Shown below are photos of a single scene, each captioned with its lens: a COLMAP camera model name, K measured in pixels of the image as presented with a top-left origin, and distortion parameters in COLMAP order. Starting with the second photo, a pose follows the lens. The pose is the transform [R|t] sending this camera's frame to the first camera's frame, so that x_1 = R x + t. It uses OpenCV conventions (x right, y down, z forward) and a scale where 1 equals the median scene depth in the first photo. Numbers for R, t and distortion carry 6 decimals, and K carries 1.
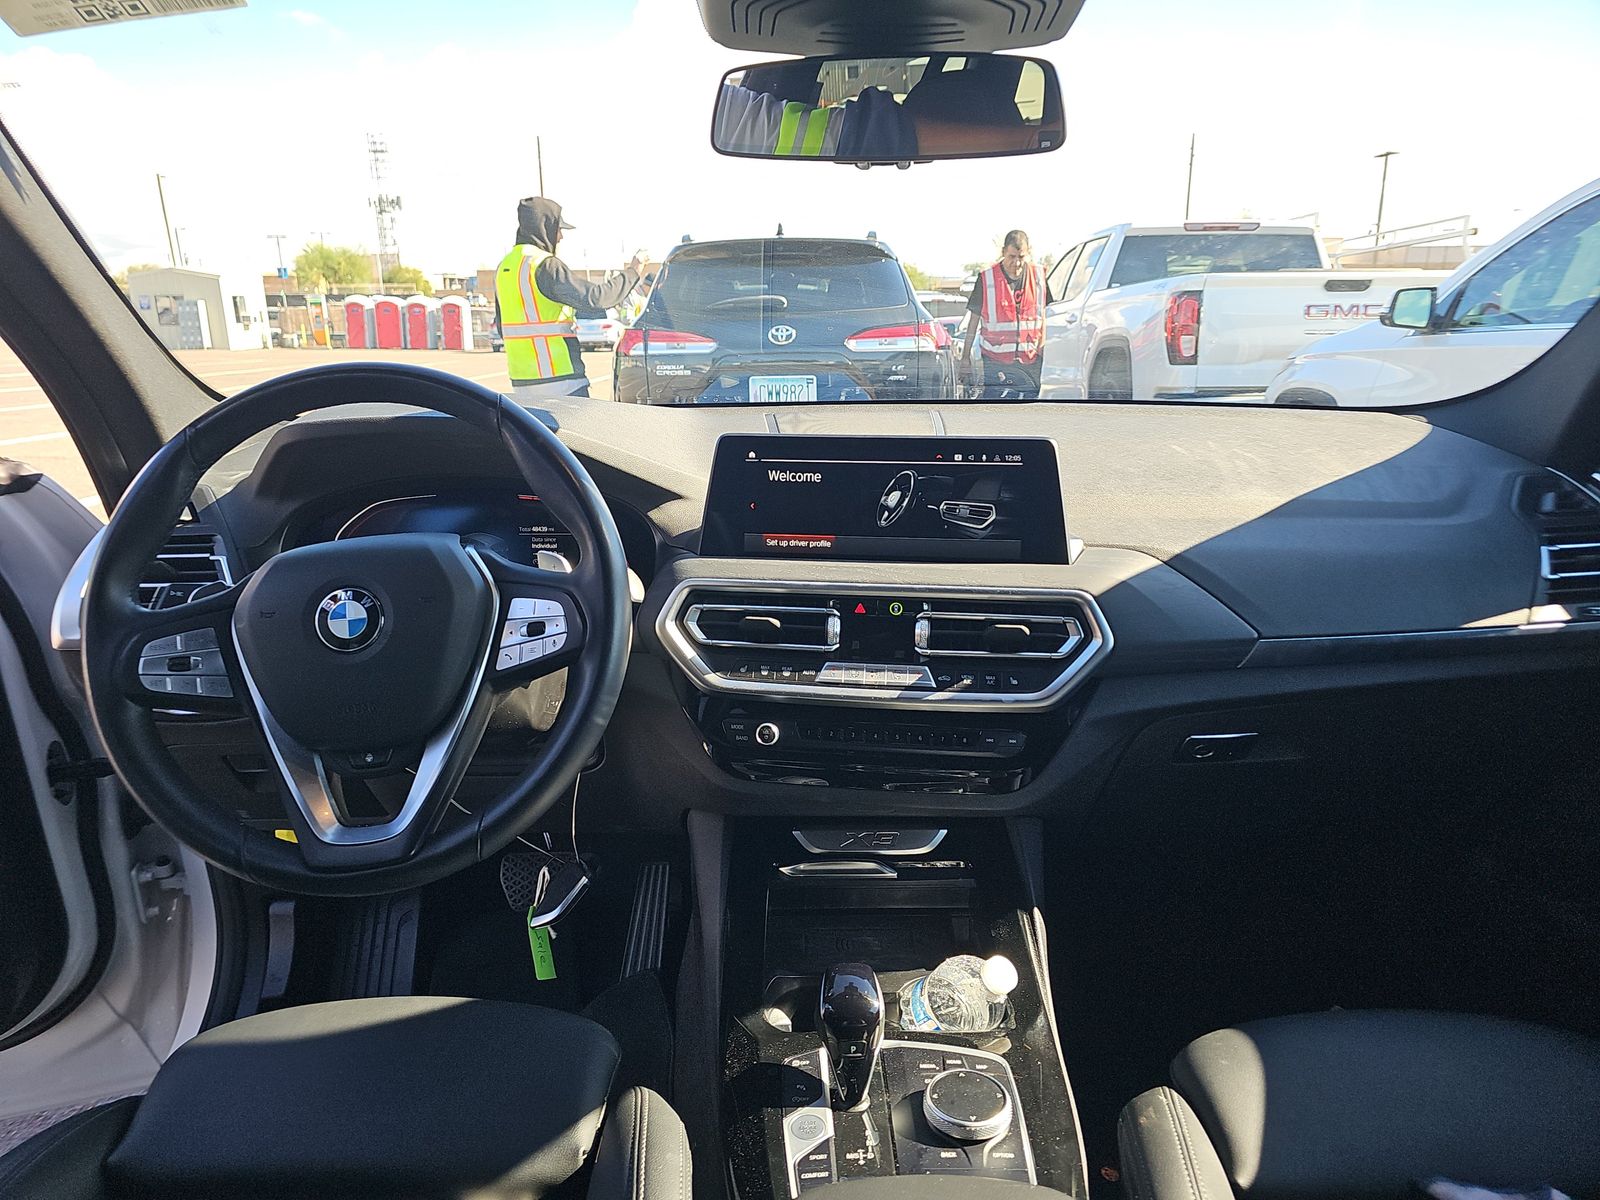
lens RADIAL K [[1066.6, 0, 793.2], [0, 1066.6, 616.2], [0, 0, 1]] dist [0.040021, -0.021758]
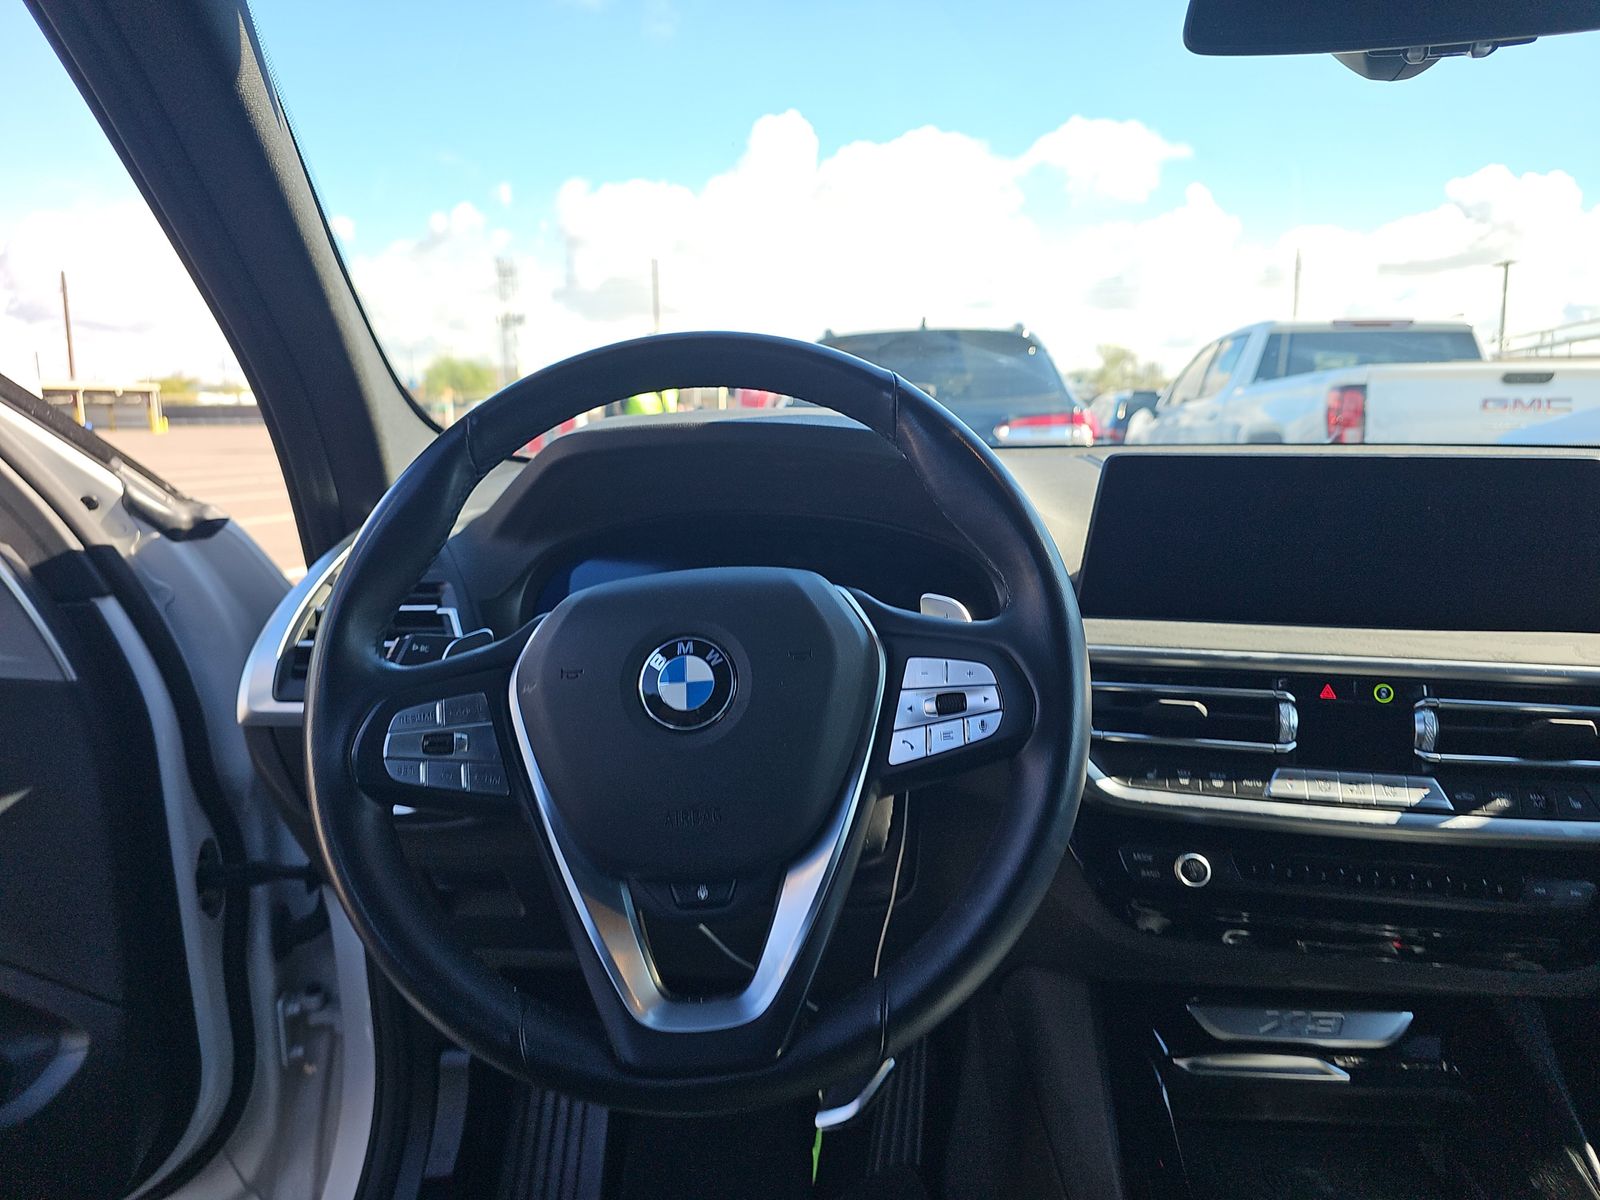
lens RADIAL K [[1066.6, 0, 808.1], [0, 1066.6, 590.7], [0, 0, 1]] dist [0.040021, -0.021758]
pose [[0.997268, 0.014412, -0.072451, -0.215941], [-0.022980, 0.992646, -0.118849, 0.017594], [0.070205, 0.120189, 0.990265, 0.244761]]
